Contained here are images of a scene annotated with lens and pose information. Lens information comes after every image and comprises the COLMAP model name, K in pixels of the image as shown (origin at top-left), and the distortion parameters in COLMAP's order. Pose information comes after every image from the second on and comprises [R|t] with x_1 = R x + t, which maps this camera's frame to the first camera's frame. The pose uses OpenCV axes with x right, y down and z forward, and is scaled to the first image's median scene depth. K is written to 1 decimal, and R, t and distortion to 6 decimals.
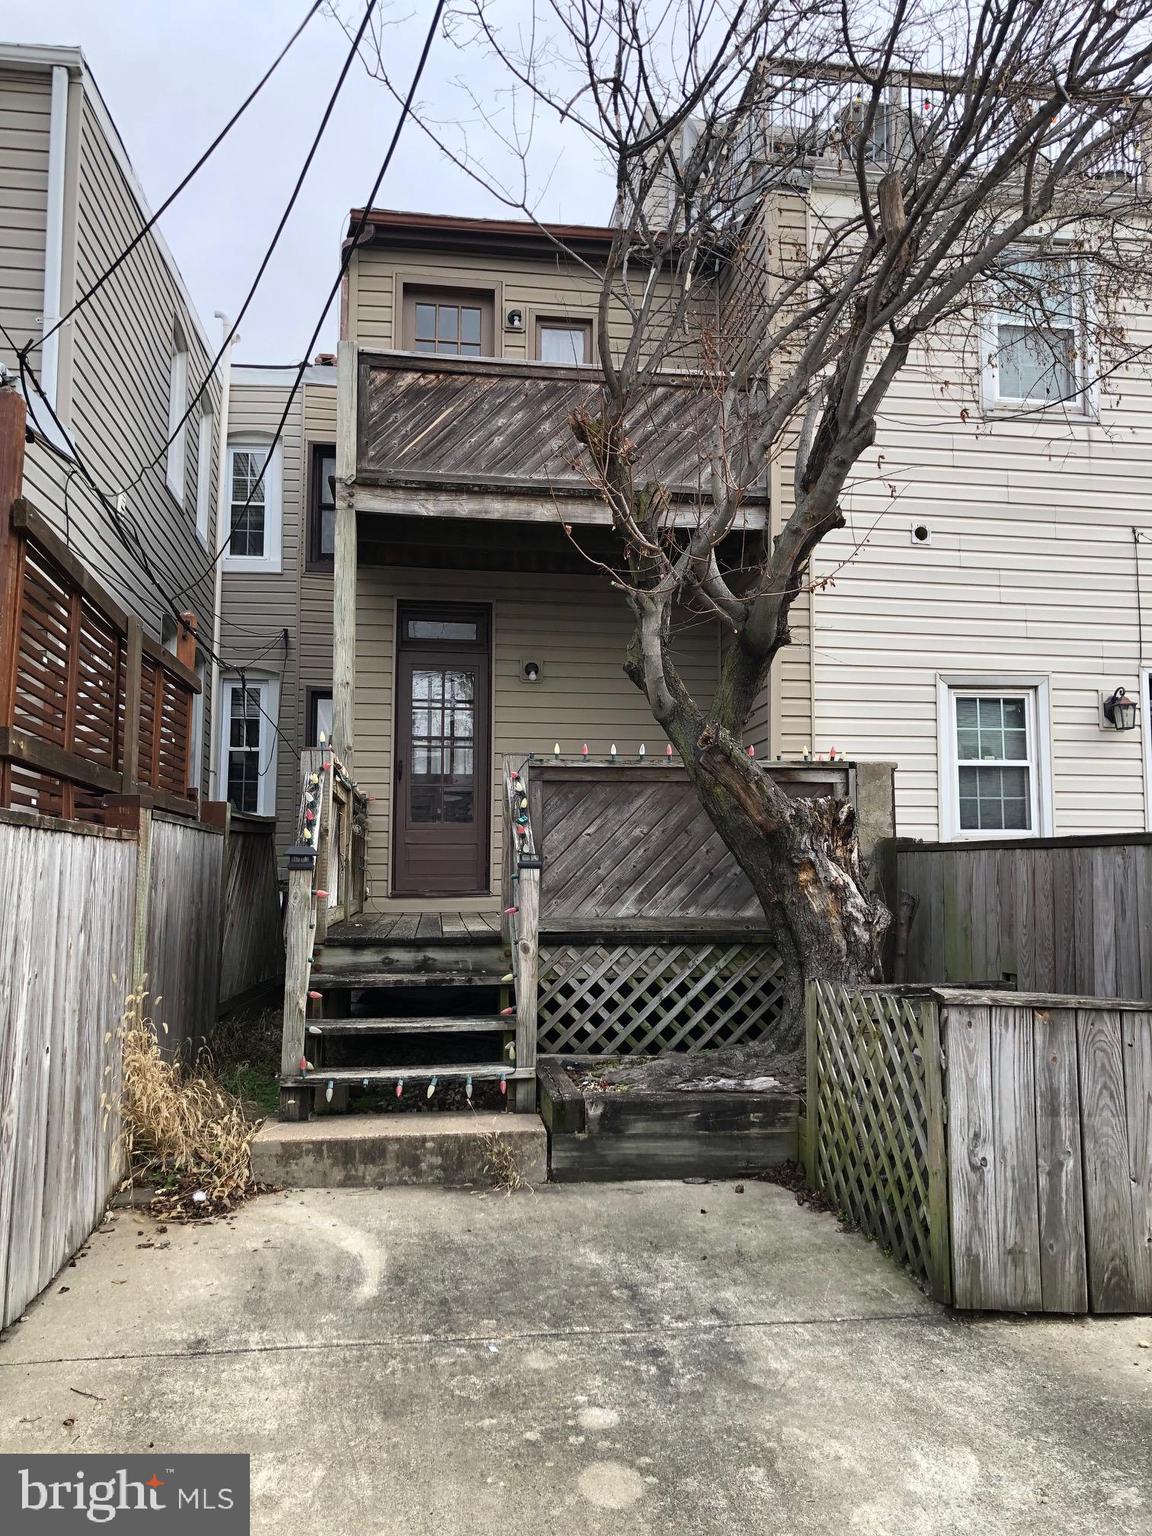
lens RADIAL K [[1289.2, 0, 576.0], [0, 1289.2, 768.0], [0, 0, 1]] dist [0.108349, -0.233978]
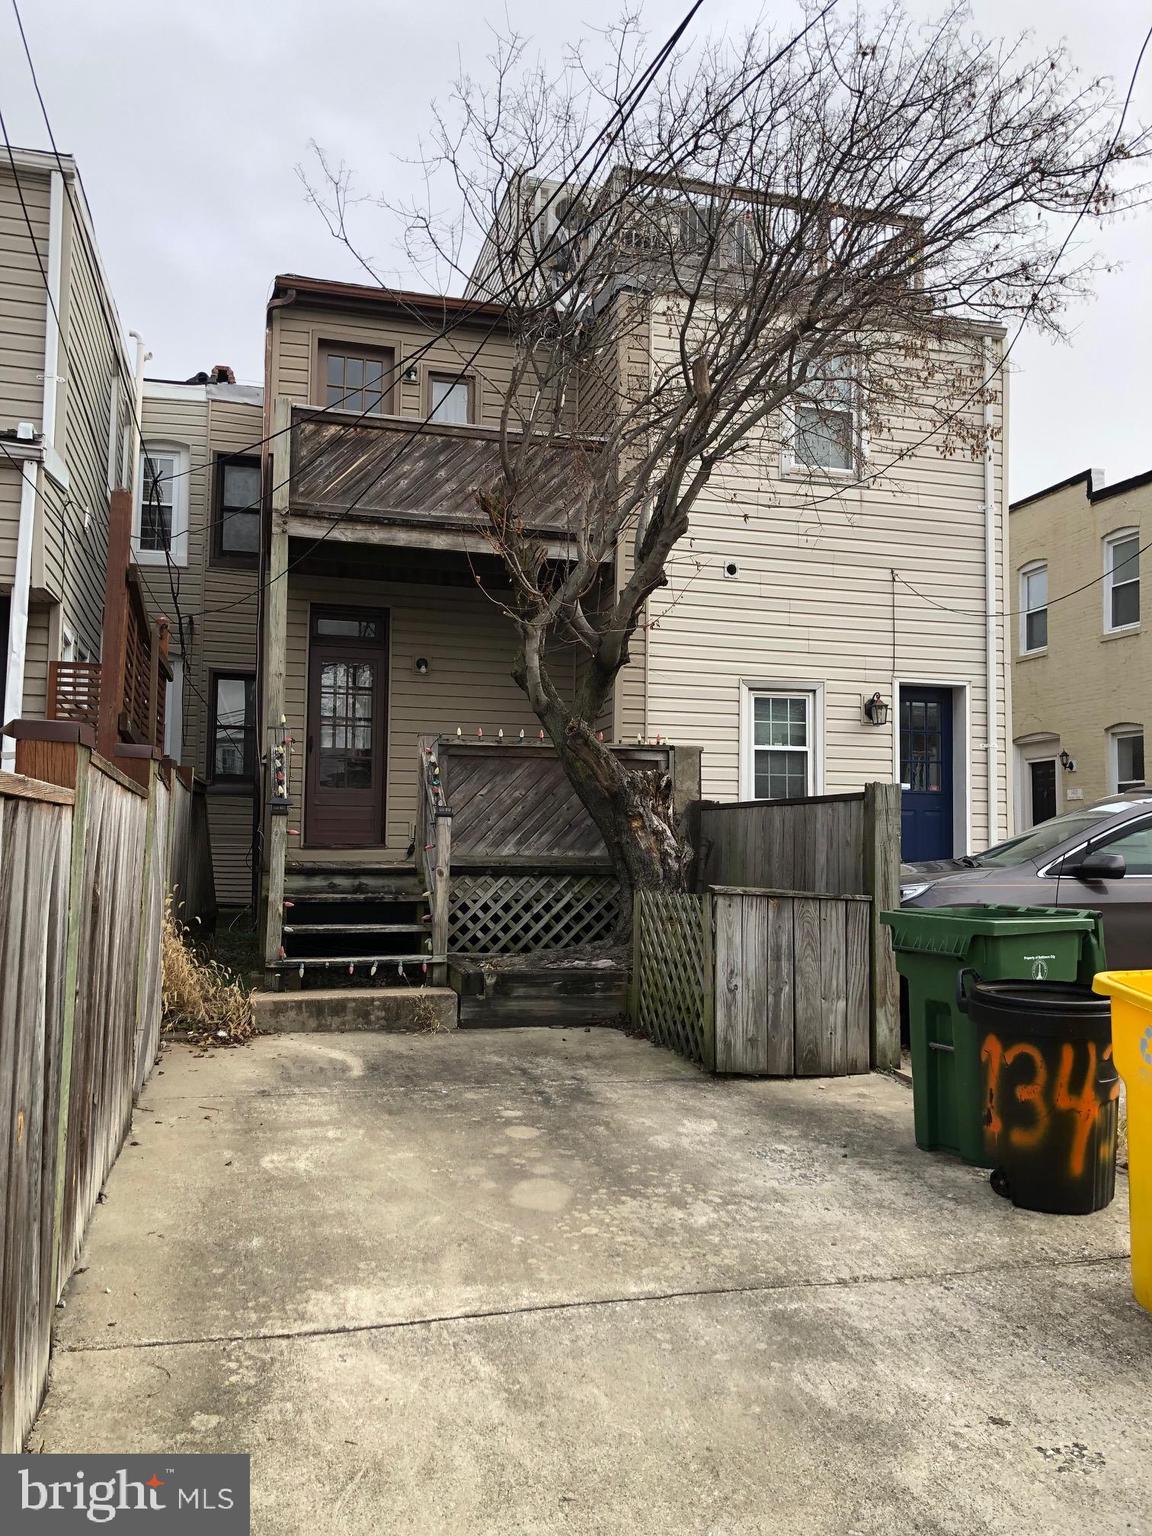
lens RADIAL K [[1211.5, 0, 576.0], [0, 1211.5, 768.0], [0, 0, 1]] dist [0.196768, -0.576526]
pose [[0.992622, 0.018136, 0.119883, -0.050430], [-0.020264, 0.999658, 0.016556, -0.000202], [-0.119542, -0.018863, 0.992650, -0.317724]]
